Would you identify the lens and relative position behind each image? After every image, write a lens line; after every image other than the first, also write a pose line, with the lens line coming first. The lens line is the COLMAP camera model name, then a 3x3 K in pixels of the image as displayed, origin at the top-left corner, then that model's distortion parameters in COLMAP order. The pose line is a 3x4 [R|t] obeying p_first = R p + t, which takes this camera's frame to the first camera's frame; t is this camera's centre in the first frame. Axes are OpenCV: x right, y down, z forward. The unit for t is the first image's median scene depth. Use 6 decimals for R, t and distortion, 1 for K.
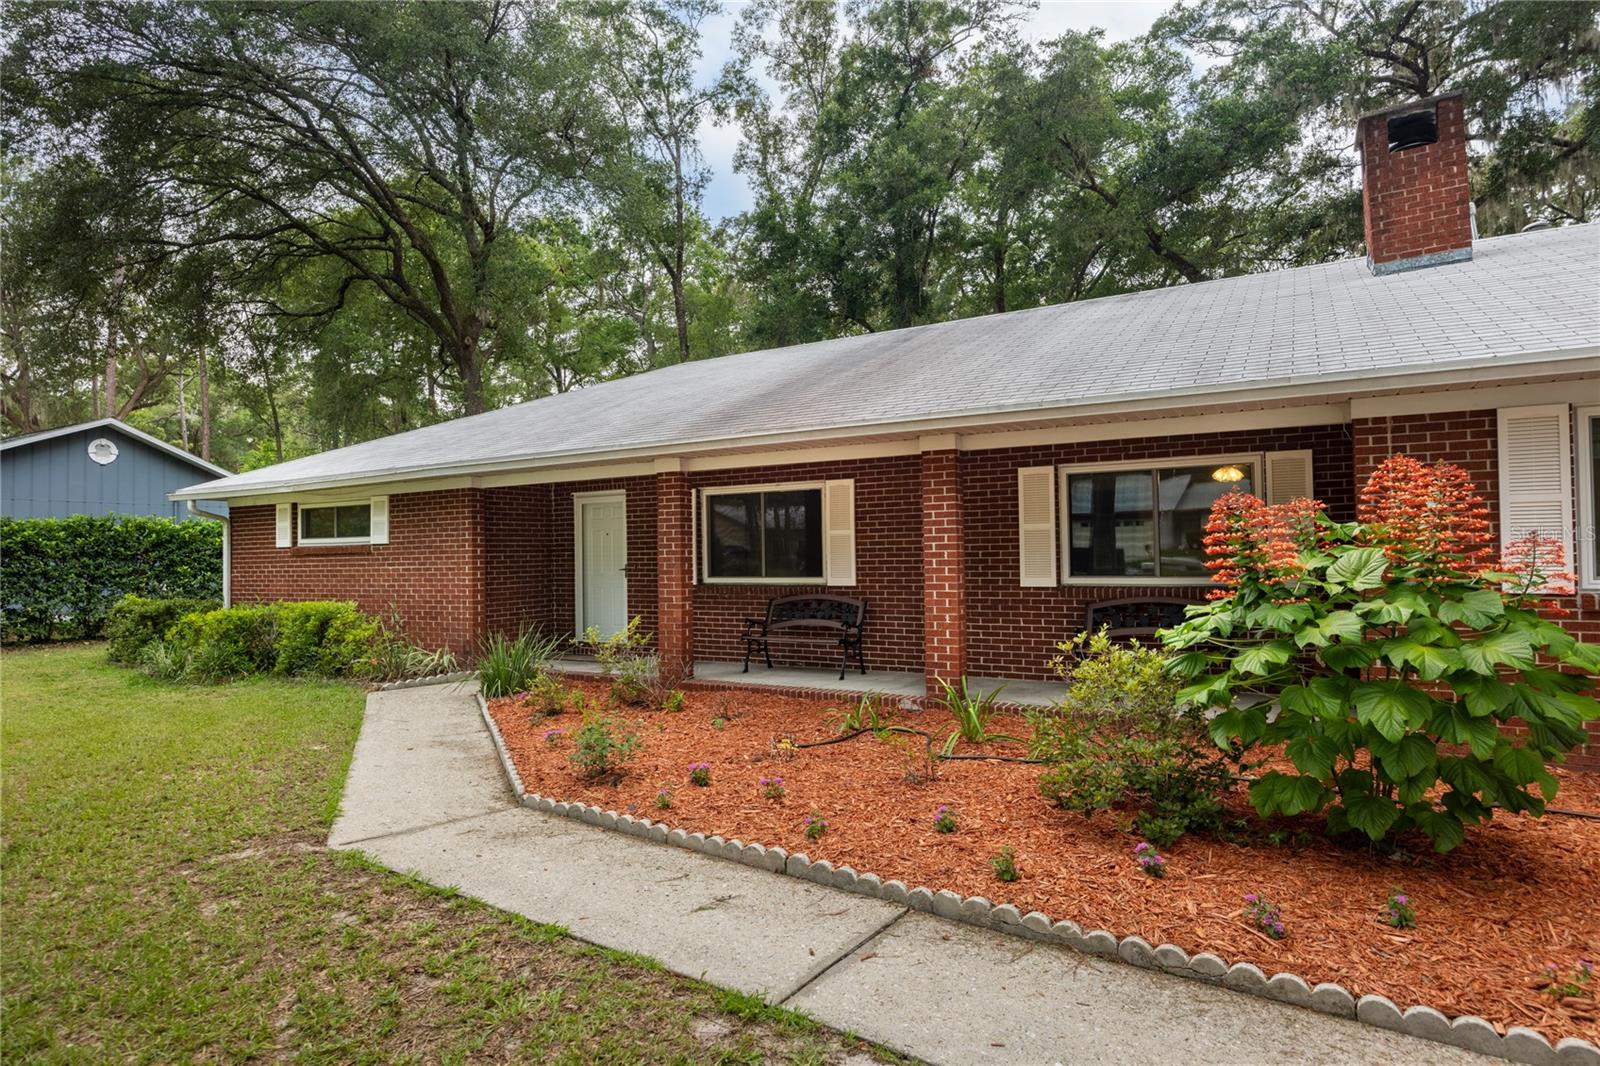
lens RADIAL K [[886.3, 0, 803.8], [0, 886.3, 533.4], [0, 0, 1]] dist [0.002996, -0.002542]
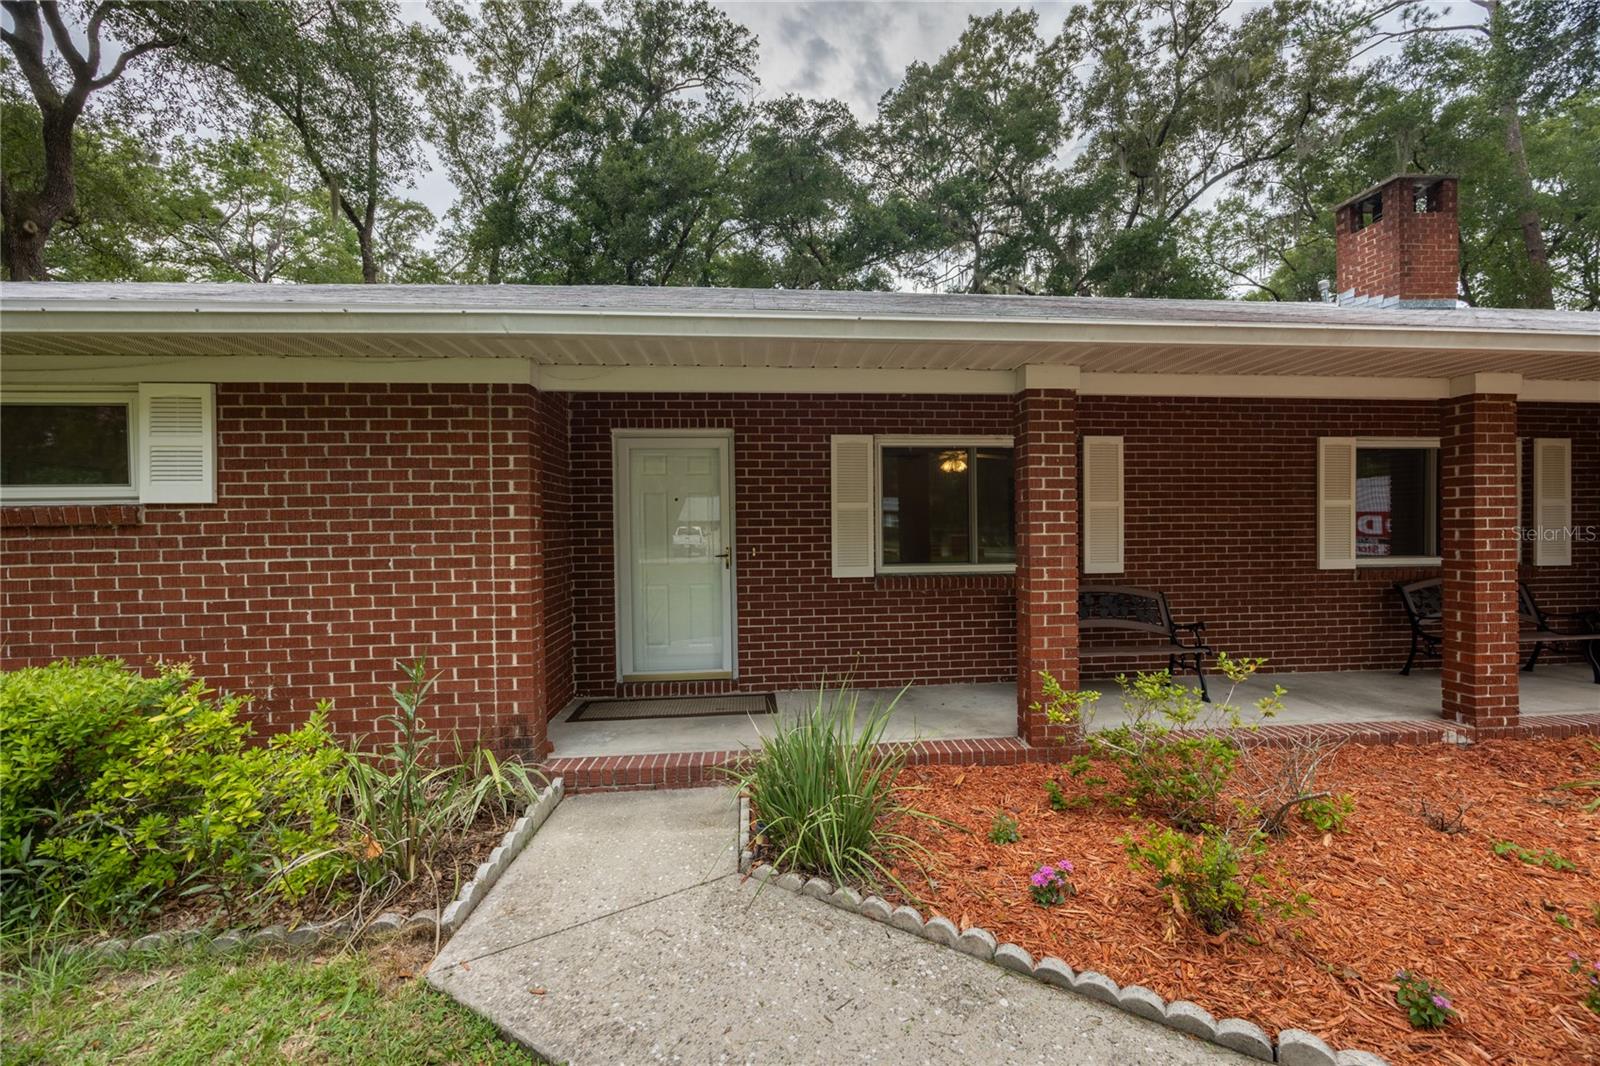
lens RADIAL K [[624.4, 0, 800.0], [0, 624.4, 533.0], [0, 0, 1]] dist [-0.001030, -0.003437]
pose [[0.806983, 0.006414, 0.590540, -0.479959], [-0.014435, 0.999857, 0.008865, 0.022062], [-0.590398, -0.015678, 0.806960, 0.692009]]
